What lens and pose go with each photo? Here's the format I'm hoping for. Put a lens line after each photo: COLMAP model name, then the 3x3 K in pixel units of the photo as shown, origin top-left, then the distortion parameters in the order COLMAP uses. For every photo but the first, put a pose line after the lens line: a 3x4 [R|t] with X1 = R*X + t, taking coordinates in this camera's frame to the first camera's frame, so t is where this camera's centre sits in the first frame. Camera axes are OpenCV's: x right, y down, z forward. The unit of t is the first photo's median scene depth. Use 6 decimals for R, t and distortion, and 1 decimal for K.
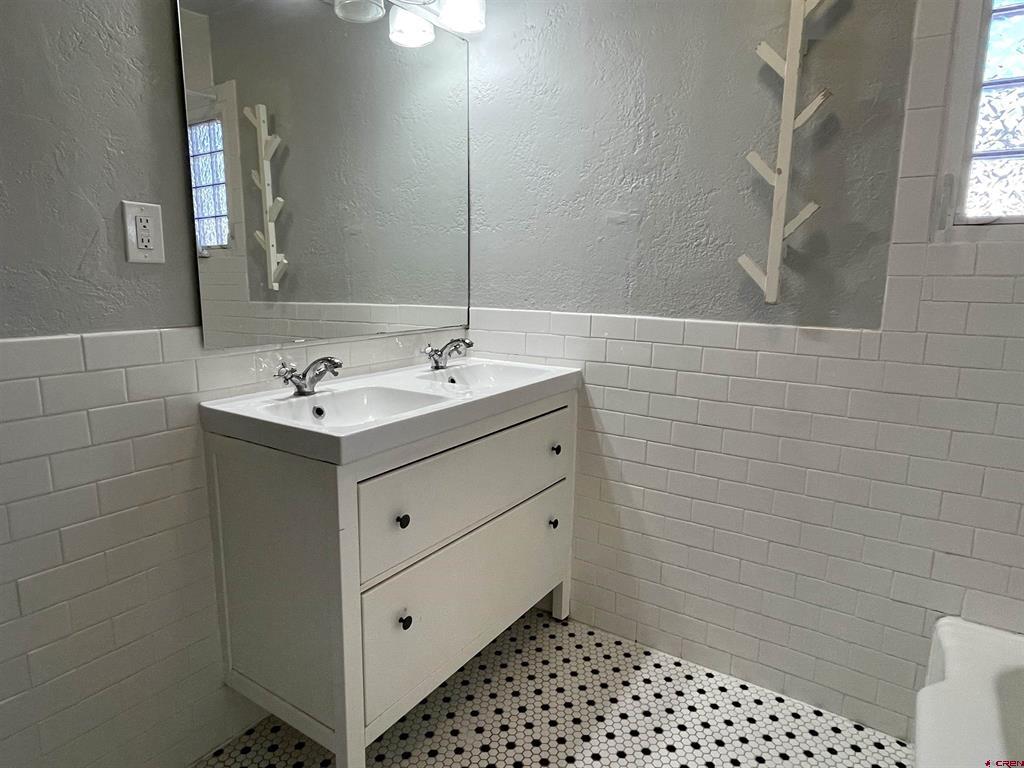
lens RADIAL K [[620.1, 0, 512.1], [0, 620.1, 383.4], [0, 0, 1]] dist [-0.001164, -0.002783]
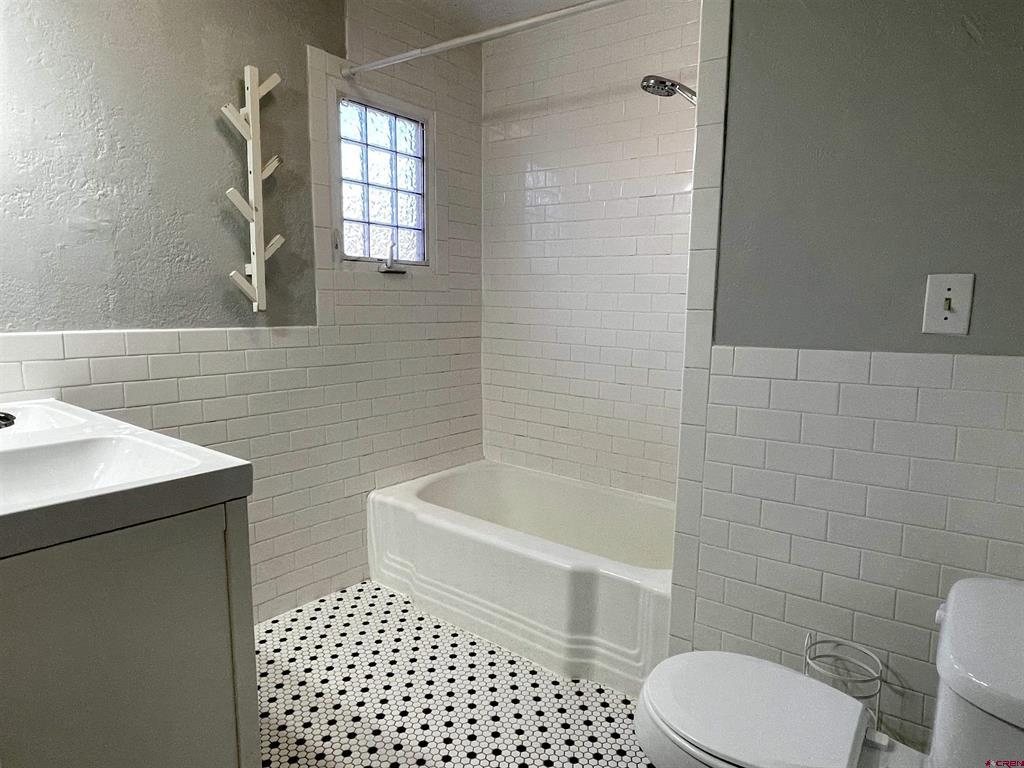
lens RADIAL K [[620.1, 0, 512.8], [0, 620.1, 383.0], [0, 0, 1]] dist [-0.001164, -0.002783]
pose [[0.076211, -0.141406, 0.987014, -0.827422], [0.167238, 0.977682, 0.127156, -0.057706], [-0.982967, 0.155375, 0.098159, 0.381359]]
